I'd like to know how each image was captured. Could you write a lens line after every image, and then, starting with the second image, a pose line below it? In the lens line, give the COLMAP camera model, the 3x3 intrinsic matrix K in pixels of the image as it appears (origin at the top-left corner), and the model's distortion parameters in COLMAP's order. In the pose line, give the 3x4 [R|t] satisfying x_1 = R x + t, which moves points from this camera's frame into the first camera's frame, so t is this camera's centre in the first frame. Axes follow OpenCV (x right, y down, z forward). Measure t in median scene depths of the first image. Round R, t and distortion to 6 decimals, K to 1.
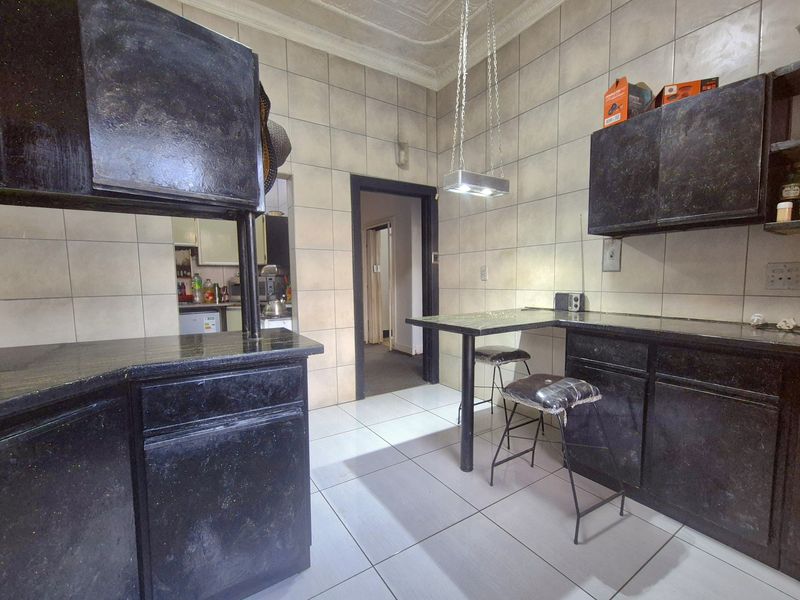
lens RADIAL K [[347.9, 0, 399.1], [0, 347.9, 303.4], [0, 0, 1]] dist [-0.004041, 0.000024]
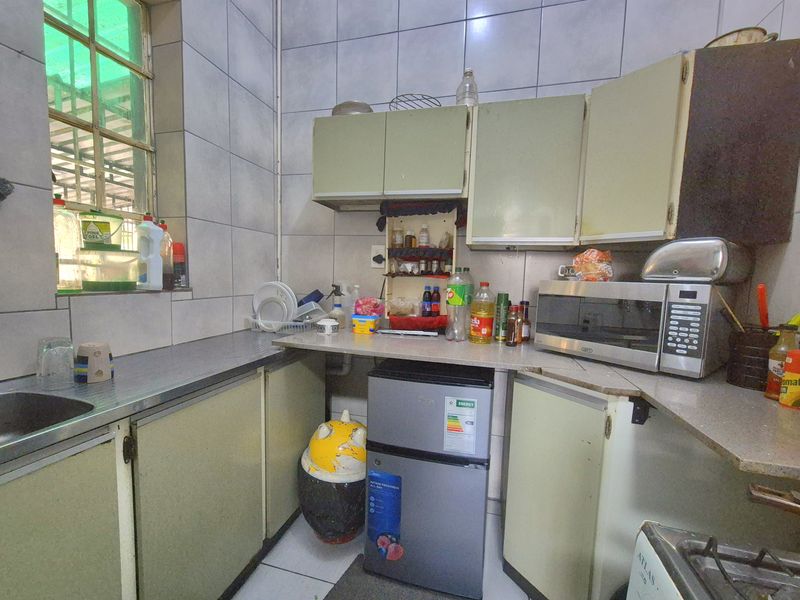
lens RADIAL K [[347.9, 0, 399.3], [0, 347.9, 304.3], [0, 0, 1]] dist [-0.004041, 0.000024]
pose [[0.658488, 0.095534, -0.746503, -0.316996], [-0.096366, 0.994448, 0.042261, -0.052661], [0.746396, 0.044109, 0.664039, 0.668703]]
